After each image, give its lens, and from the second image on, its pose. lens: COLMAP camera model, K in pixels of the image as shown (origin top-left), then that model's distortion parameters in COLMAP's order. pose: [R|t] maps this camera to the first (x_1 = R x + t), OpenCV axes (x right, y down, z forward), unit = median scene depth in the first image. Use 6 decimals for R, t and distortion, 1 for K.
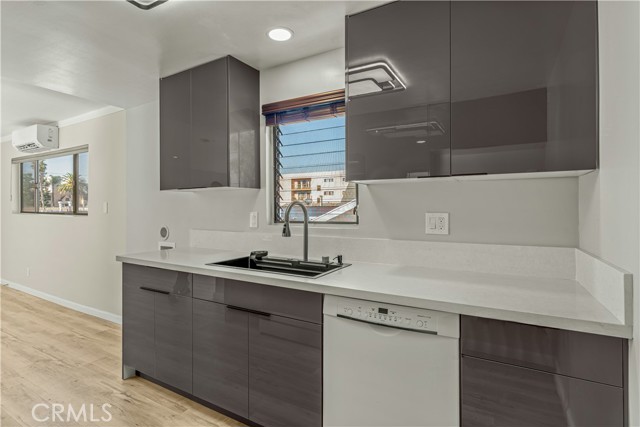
lens RADIAL K [[319.0, 0, 320.6], [0, 319.0, 206.9], [0, 0, 1]] dist [0.001075, 0.000374]
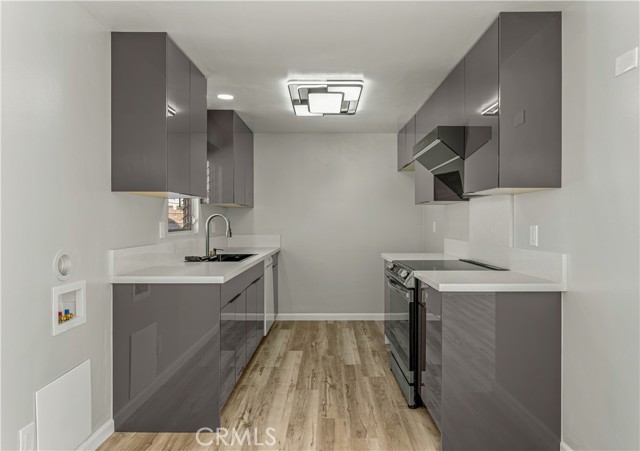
lens RADIAL K [[411.5, 0, 320.0], [0, 411.5, 225.5], [0, 0, 1]] dist [-0.000337, 0.000480]
pose [[-0.481176, -0.005243, 0.876609, -1.509707], [0.002183, 0.999972, 0.007179, 0.018358], [-0.876621, 0.005368, -0.481151, 1.172240]]
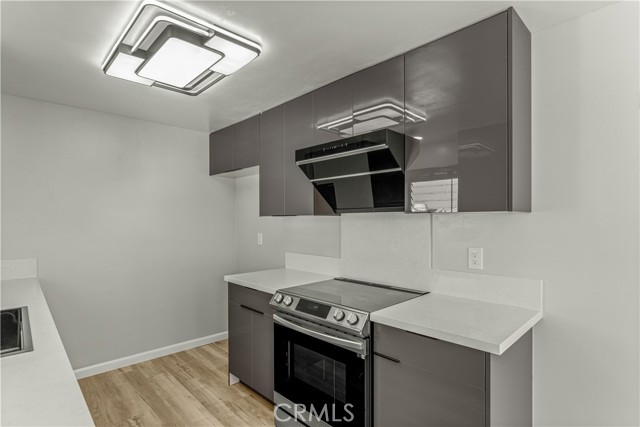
lens RADIAL K [[325.2, 0, 322.6], [0, 325.2, 221.1], [0, 0, 1]] dist [-0.002023, -0.000096]
pose [[-0.953932, 0.002906, 0.300008, -0.812460], [0.003771, 0.999990, 0.002303, -0.036626], [-0.299998, 0.003328, -0.953934, 1.080841]]
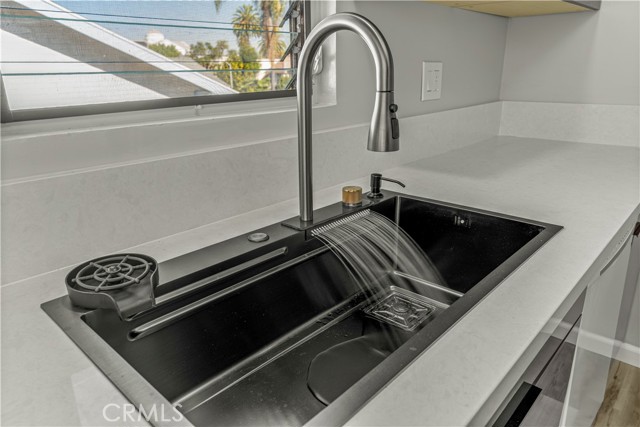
lens RADIAL K [[468.8, 0, 319.8], [0, 468.8, 212.6], [0, 0, 1]] dist [0.007677, 0.002569]
pose [[0.208760, -0.296893, 0.931812, -0.403206], [0.008028, 0.953293, 0.301939, 0.014963], [-0.977934, -0.055552, 0.201393, 0.732075]]
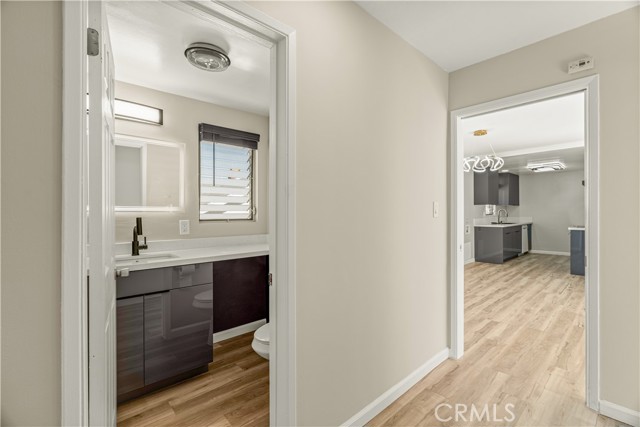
lens RADIAL K [[289.7, 0, 319.7], [0, 289.7, 209.5], [0, 0, 1]] dist [-0.004854, 0.000152]
pose [[0.300520, 0.006534, 0.953753, -3.598862], [0.002881, 0.999966, -0.007758, 0.011872], [-0.953771, 0.005079, 0.300491, 1.725103]]
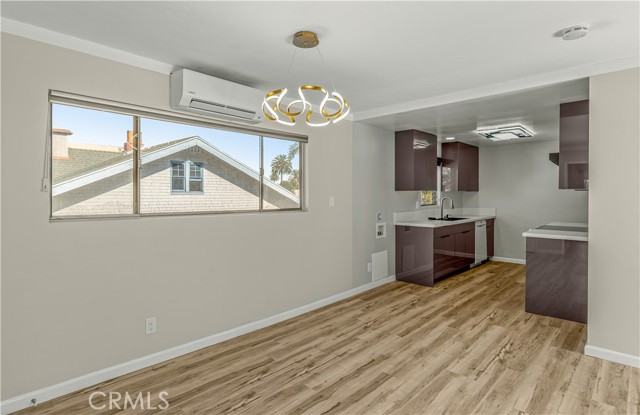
lens RADIAL K [[342.5, 0, 318.7], [0, 342.5, 198.3], [0, 0, 1]] dist [-0.003034, -0.000824]
pose [[0.234457, -0.010885, 0.972065, -2.610937], [0.001500, 0.999940, 0.010835, -0.031173], [-0.972125, -0.001082, 0.234460, 1.099190]]
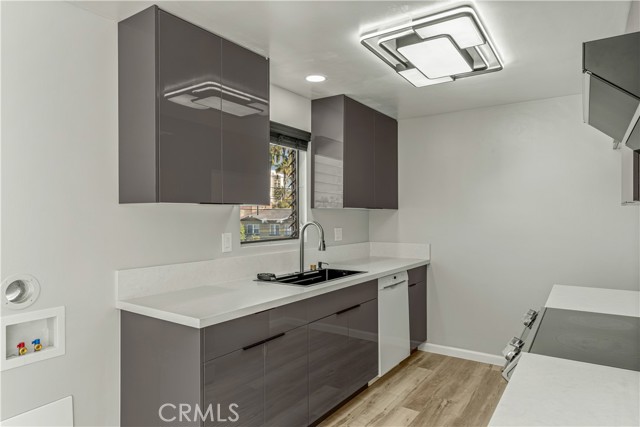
lens RADIAL K [[399.8, 0, 318.4], [0, 399.8, 217.7], [0, 0, 1]] dist [-0.004074, -0.002172]
pose [[0.084738, -0.002127, 0.996401, -1.222898], [0.000660, 0.999998, 0.002078, -0.027016], [-0.996403, 0.000481, 0.084739, 0.669437]]
